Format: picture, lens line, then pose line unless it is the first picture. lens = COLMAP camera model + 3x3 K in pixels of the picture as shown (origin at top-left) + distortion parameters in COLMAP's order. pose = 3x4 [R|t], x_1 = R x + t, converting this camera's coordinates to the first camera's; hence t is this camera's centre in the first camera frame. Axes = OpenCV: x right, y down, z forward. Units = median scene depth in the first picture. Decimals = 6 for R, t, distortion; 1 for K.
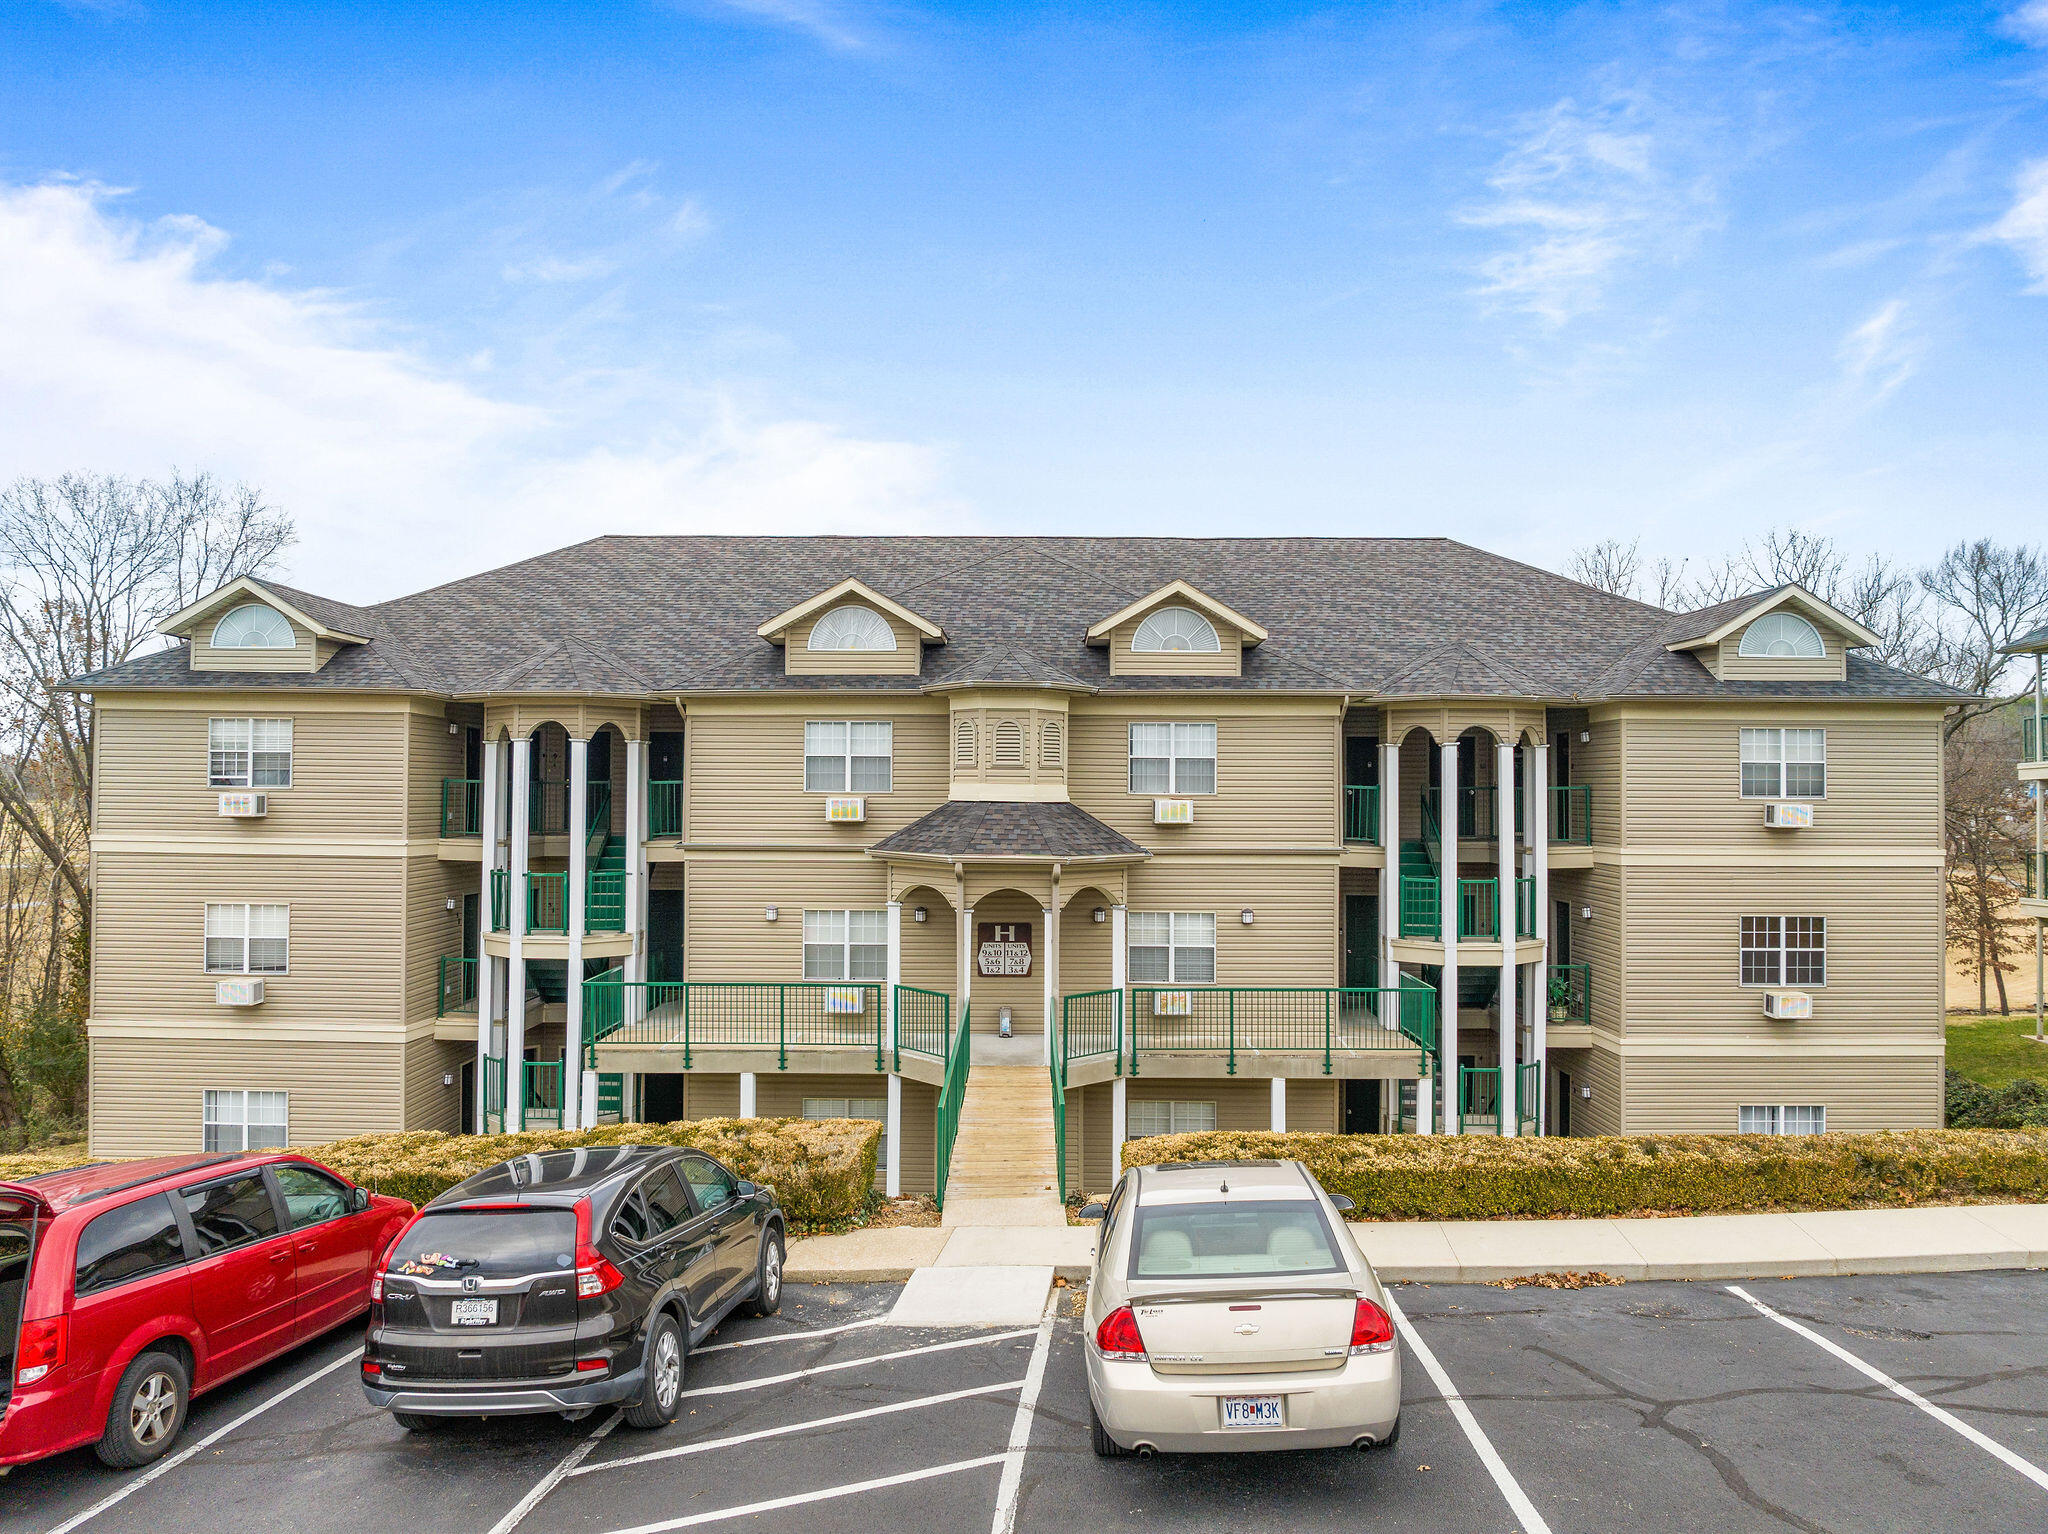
lens RADIAL K [[1452.5, 0, 1027.0], [0, 1452.5, 759.8], [0, 0, 1]] dist [-0.040183, 0.007052]
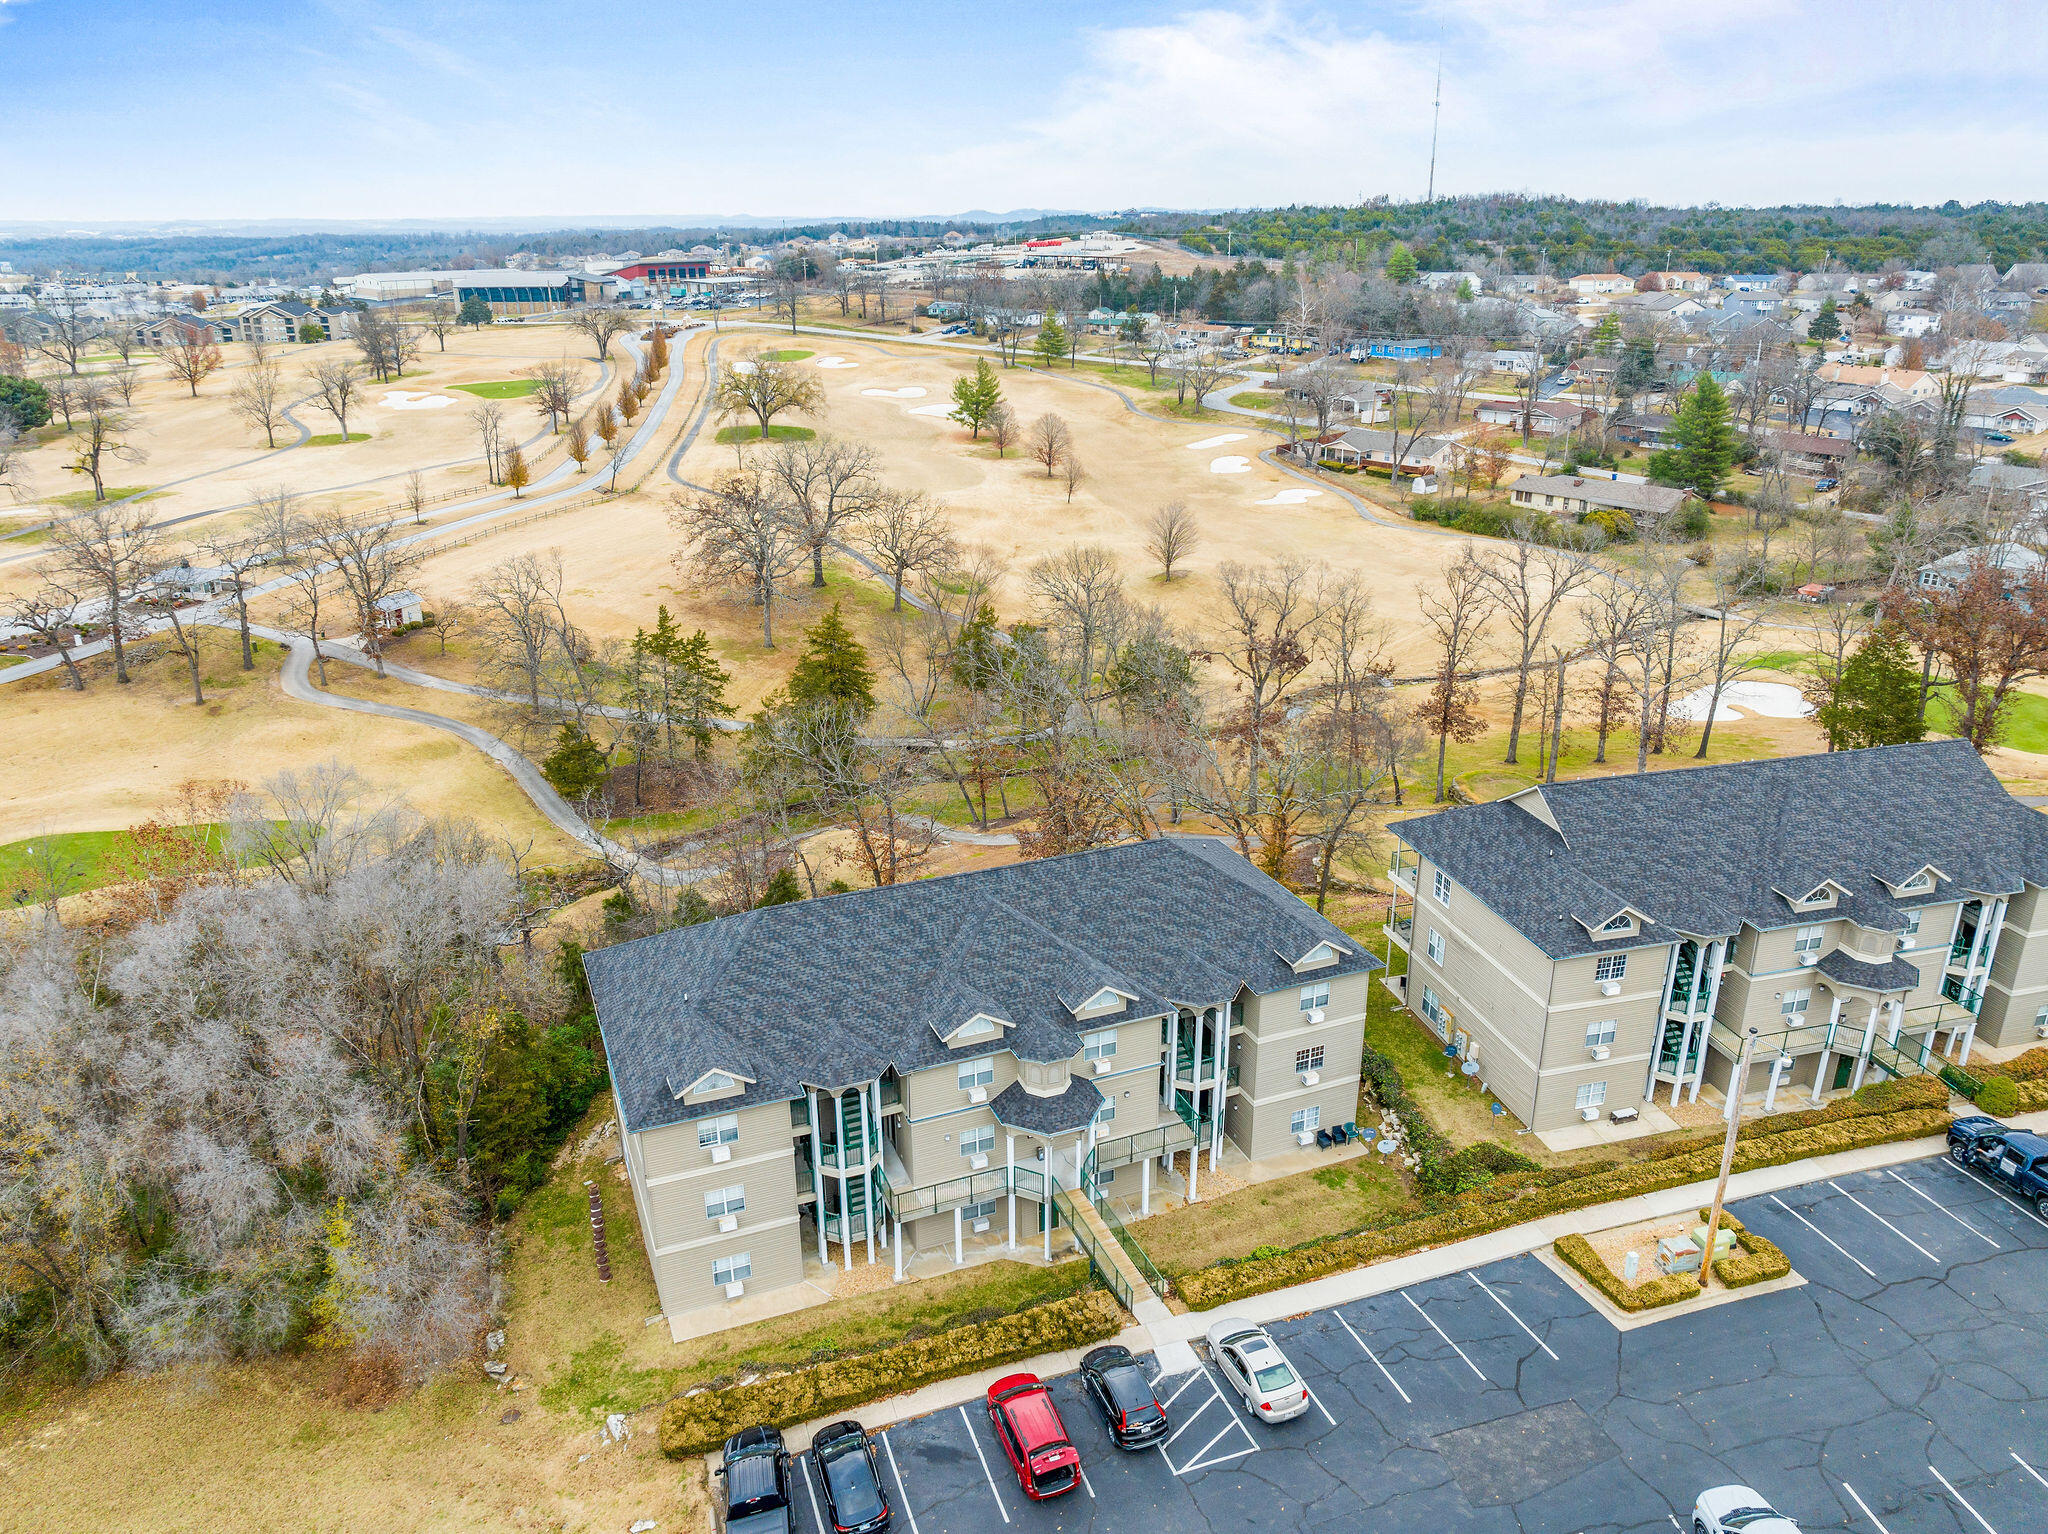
lens RADIAL K [[1452.5, 0, 1027.0], [0, 1452.5, 759.8], [0, 0, 1]] dist [-0.040183, 0.007052]
pose [[0.922315, -0.144487, 0.358411, -0.822535], [0.000840, 0.928219, 0.372033, -1.361234], [-0.386438, -0.342831, 0.856232, -0.882750]]
